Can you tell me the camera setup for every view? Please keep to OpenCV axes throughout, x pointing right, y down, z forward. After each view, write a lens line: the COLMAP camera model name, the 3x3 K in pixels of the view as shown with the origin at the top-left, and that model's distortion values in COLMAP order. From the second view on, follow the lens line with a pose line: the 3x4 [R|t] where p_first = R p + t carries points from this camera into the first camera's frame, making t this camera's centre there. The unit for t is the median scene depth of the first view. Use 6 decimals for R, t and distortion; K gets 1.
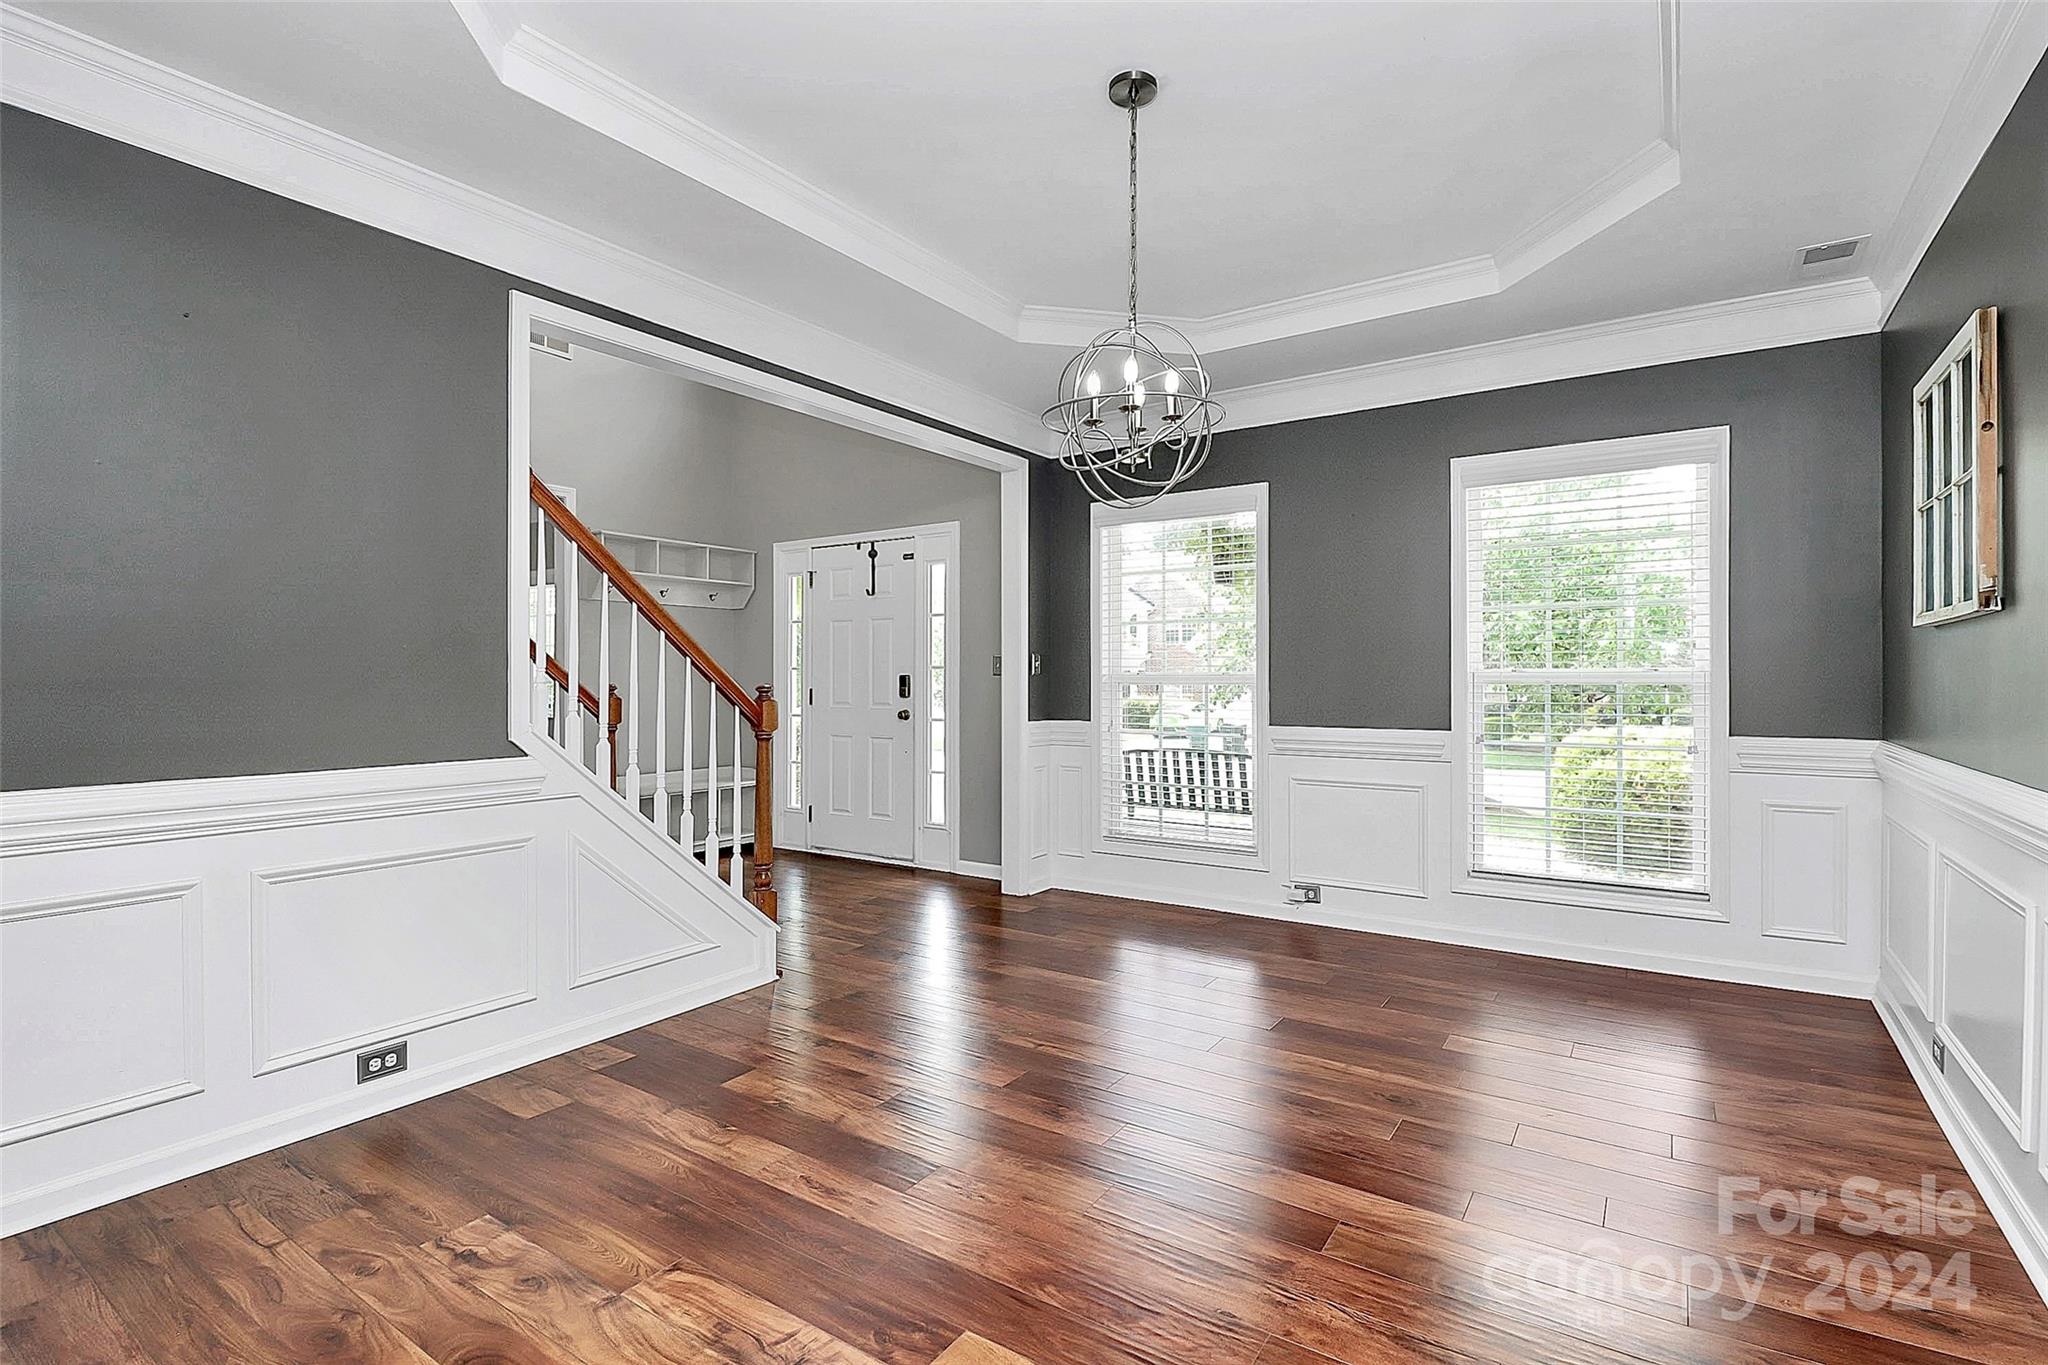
lens RADIAL K [[980.6, 0, 1013.2], [0, 980.6, 674.9], [0, 0, 1]] dist [0.003959, -0.010493]
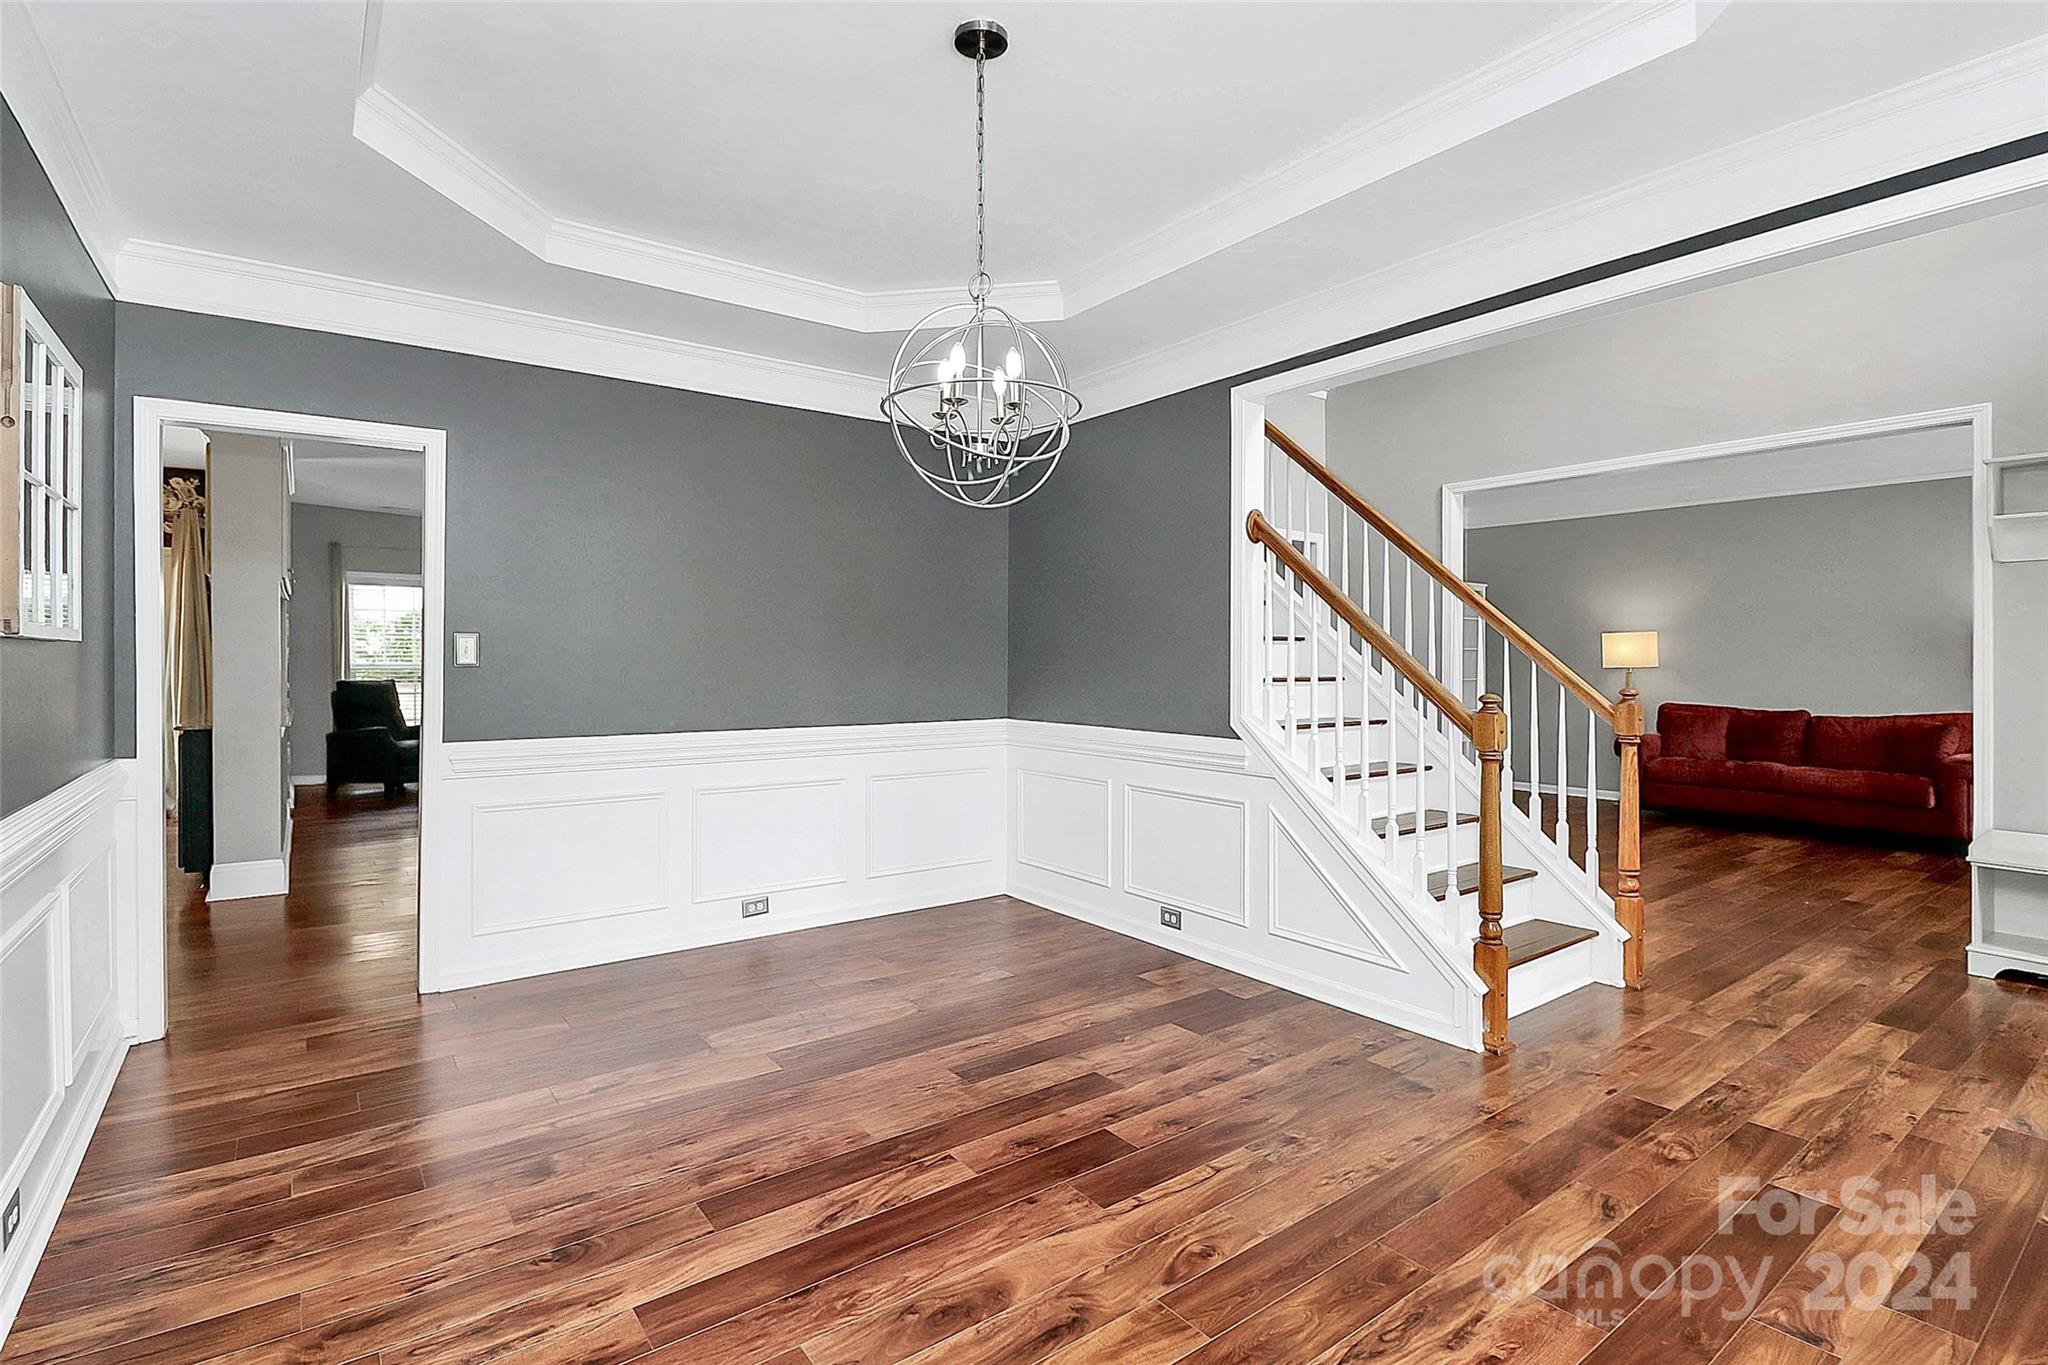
lens RADIAL K [[980.6, 0, 1018.7], [0, 980.6, 673.4], [0, 0, 1]] dist [0.003959, -0.010493]
pose [[-0.339870, 0.018595, -0.940289, 0.845931], [0.004544, 0.999825, 0.018130, -0.030752], [0.940461, 0.001890, -0.339895, 1.180842]]
